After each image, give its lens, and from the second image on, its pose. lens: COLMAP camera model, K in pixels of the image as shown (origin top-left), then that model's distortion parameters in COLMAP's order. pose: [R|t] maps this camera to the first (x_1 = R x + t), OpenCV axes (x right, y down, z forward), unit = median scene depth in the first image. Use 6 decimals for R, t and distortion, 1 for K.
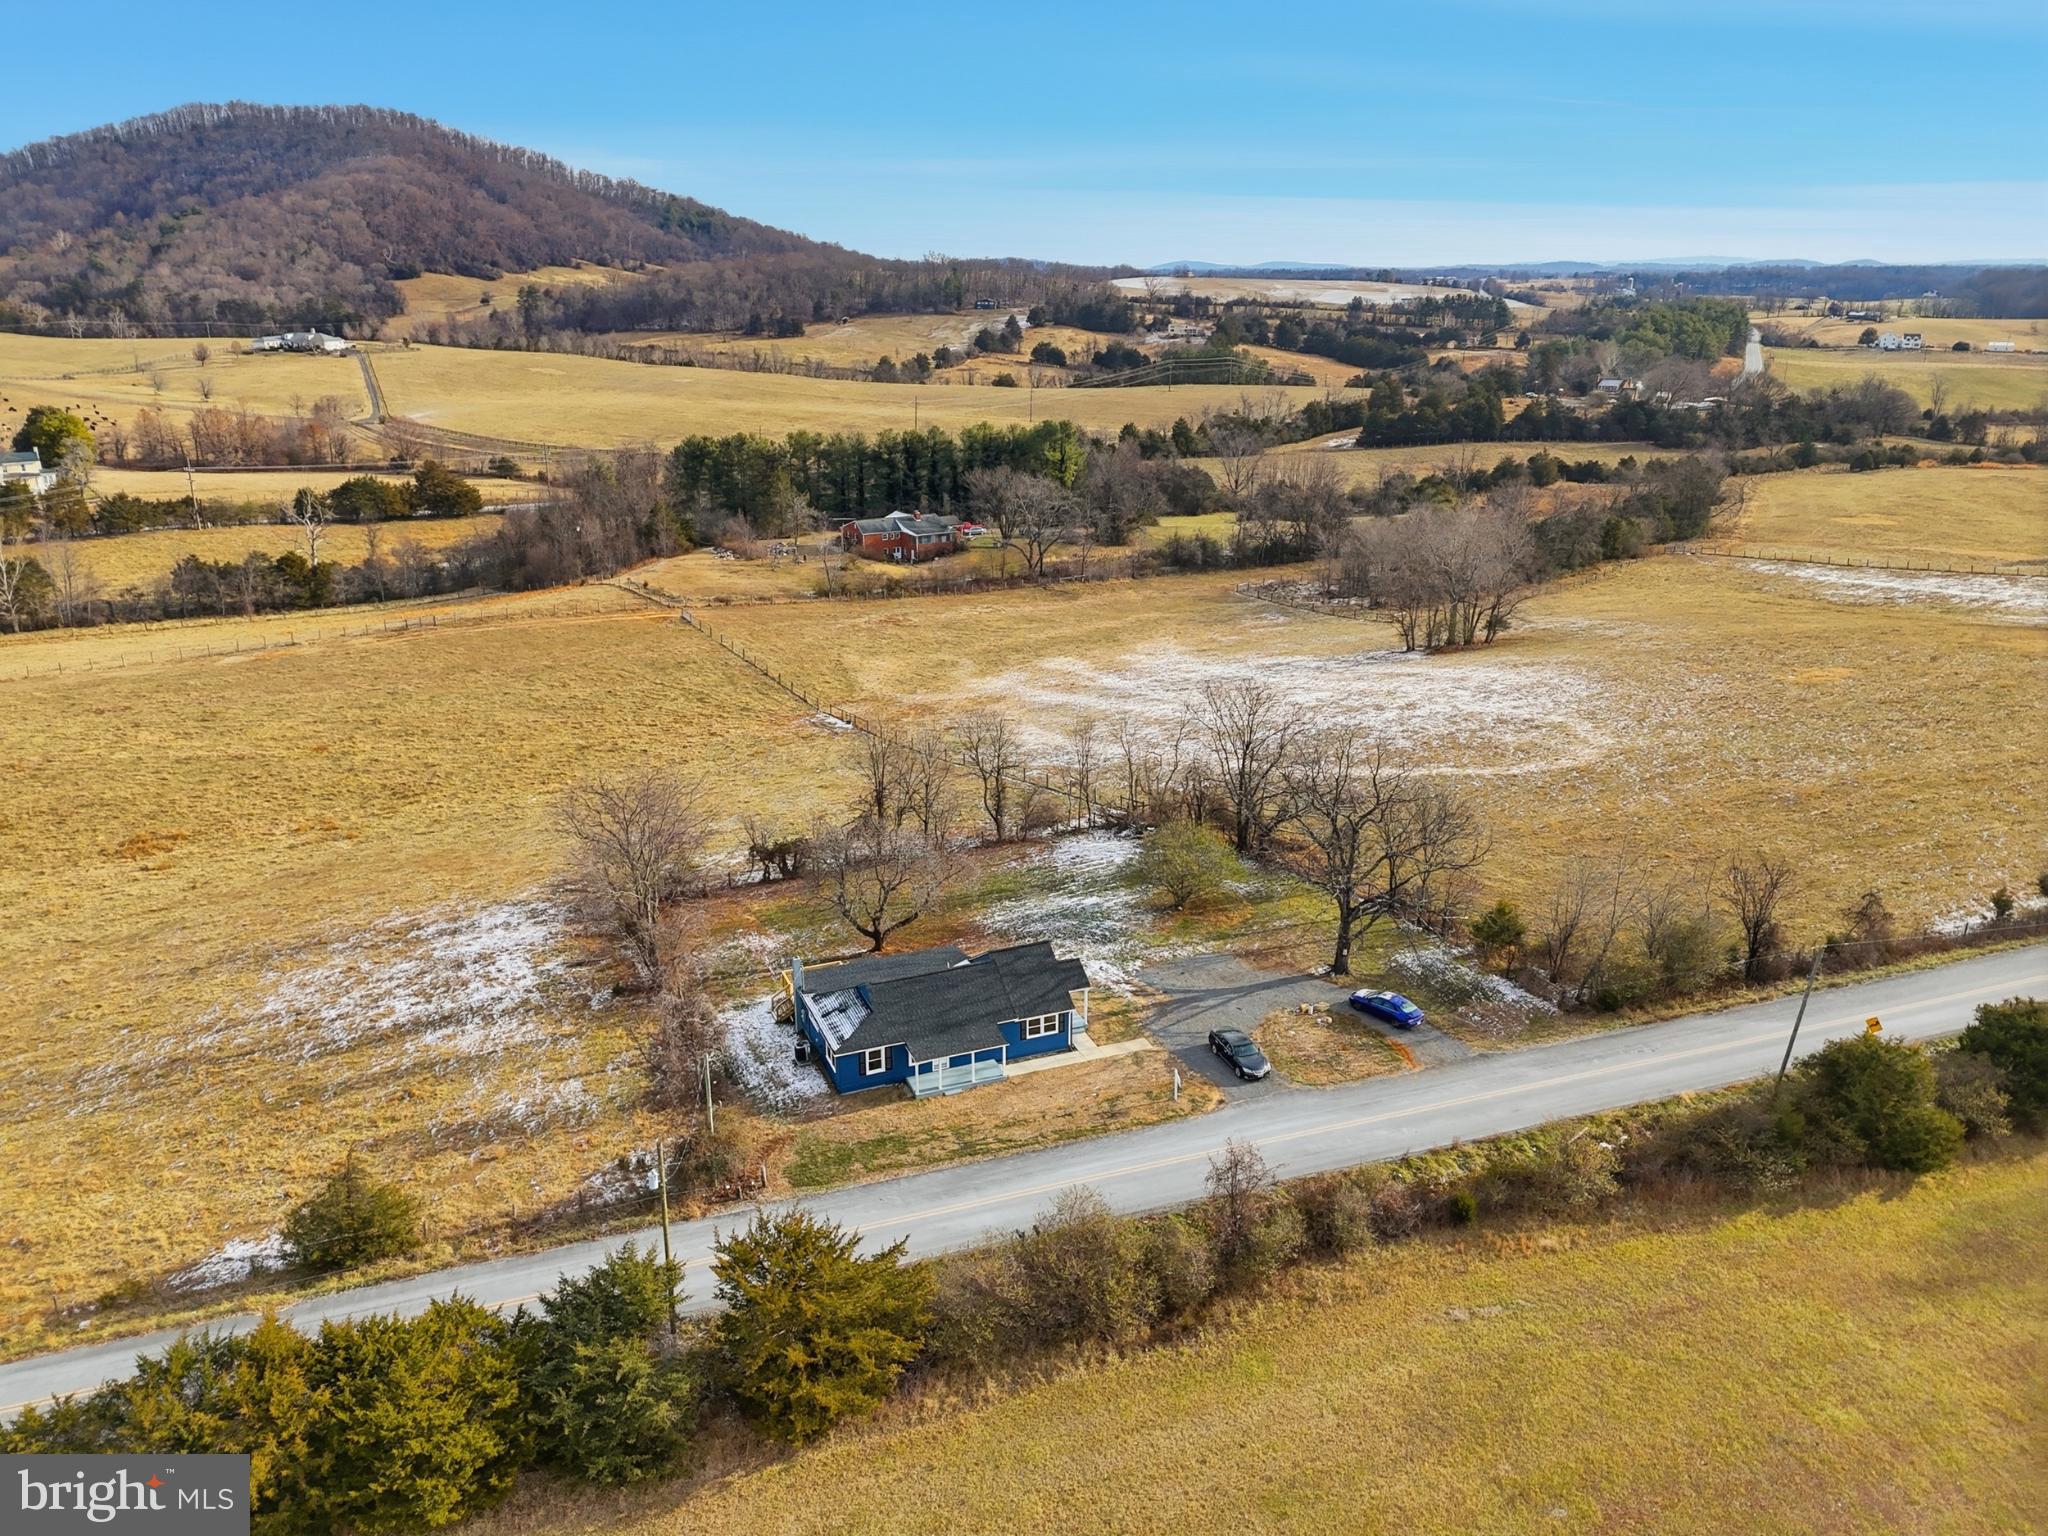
lens RADIAL K [[1496.2, 0, 1025.0], [0, 1496.2, 771.9], [0, 0, 1]] dist [0.046860, -0.021638]
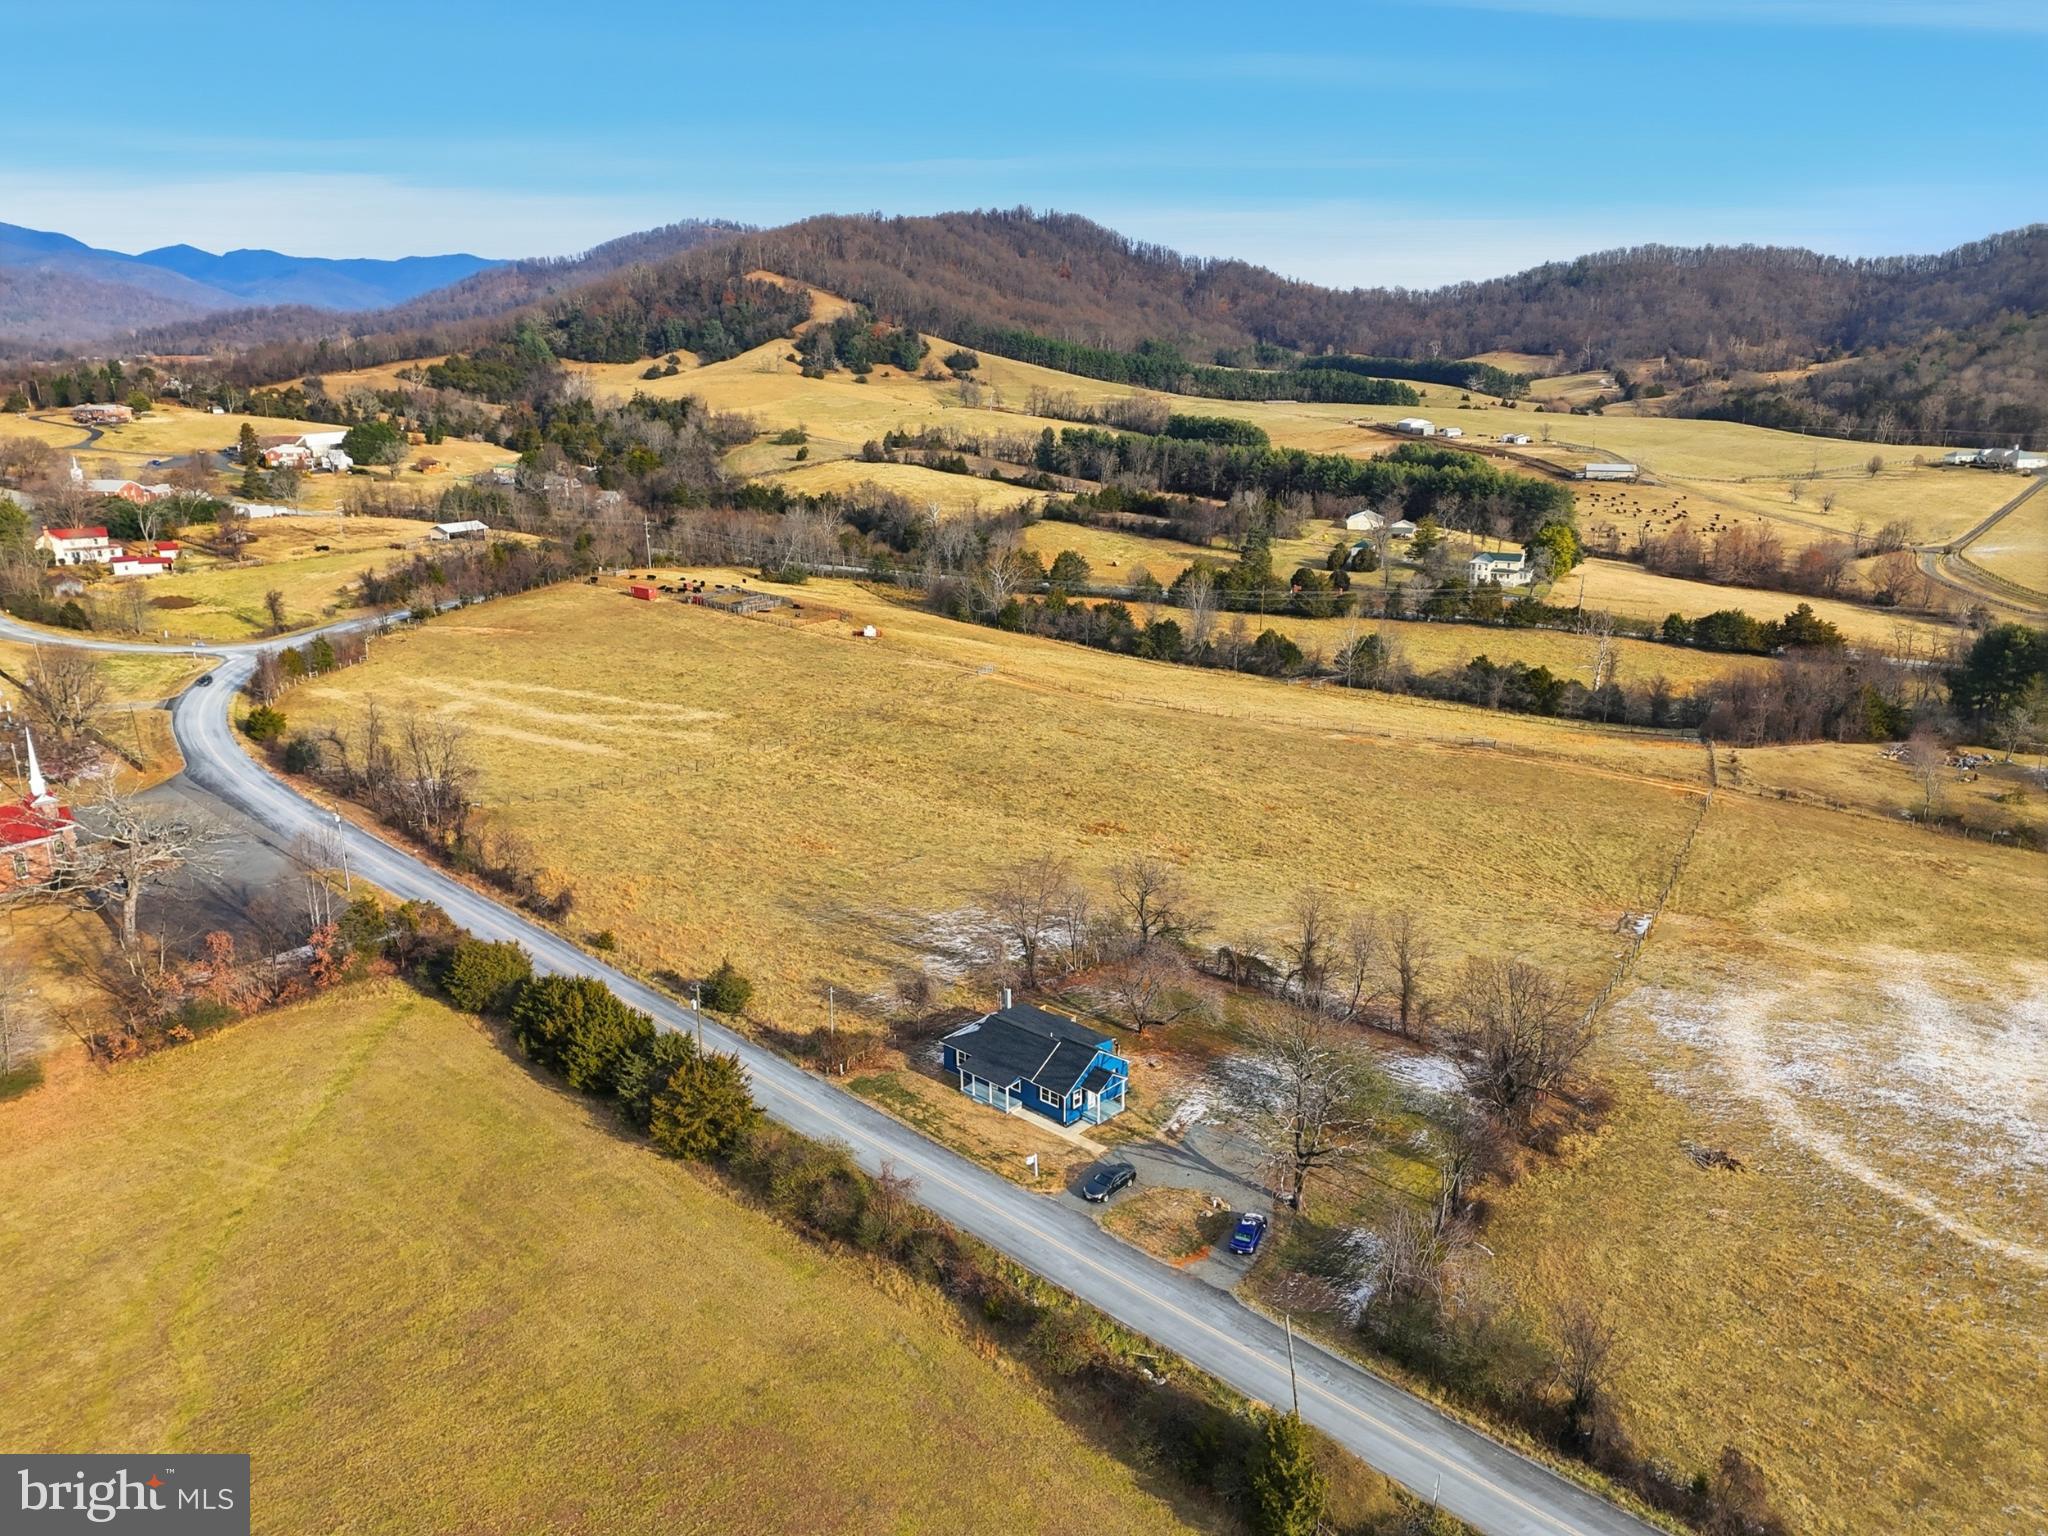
lens RADIAL K [[1496.2, 0, 1019.4], [0, 1496.2, 758.7], [0, 0, 1]] dist [0.046860, -0.021638]
pose [[0.431902, 0.244712, -0.868088, 1.076358], [-0.289811, 0.949101, 0.123359, -0.280287], [0.854090, 0.198302, 0.480839, 0.218792]]
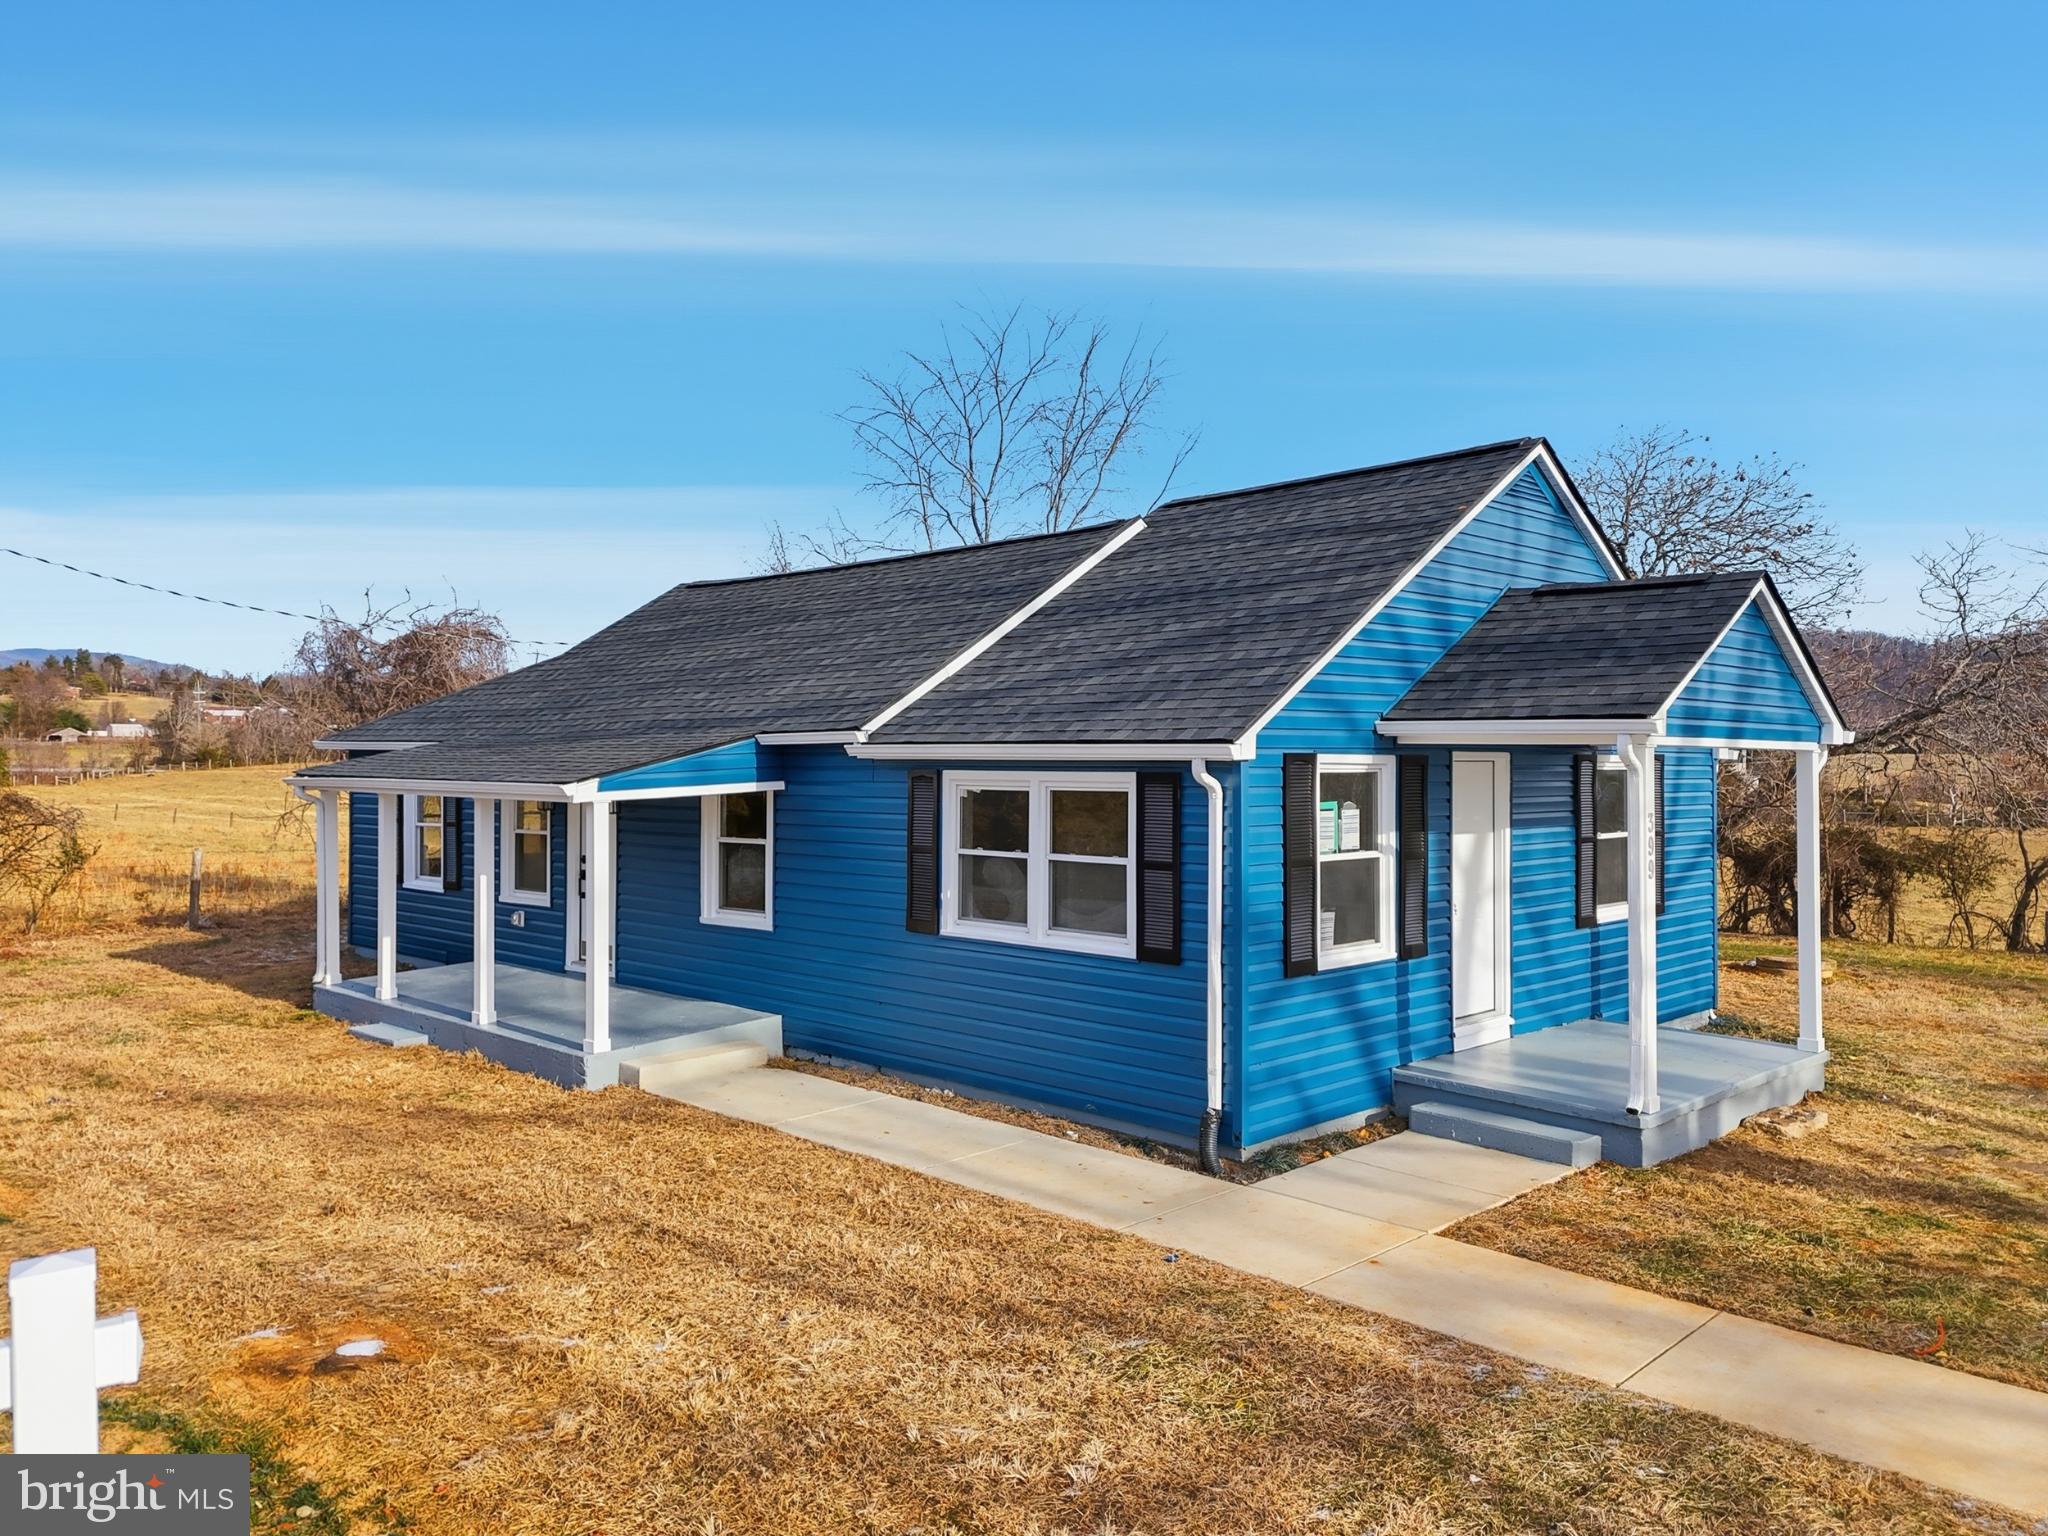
lens RADIAL K [[1496.2, 0, 1036.3], [0, 1496.2, 768.6], [0, 0, 1]] dist [0.046860, -0.021638]
pose [[0.405379, 0.007583, -0.914117, 0.119580], [-0.298148, 0.946383, -0.124368, 0.166823], [0.864162, 0.322959, 0.385905, 0.889509]]
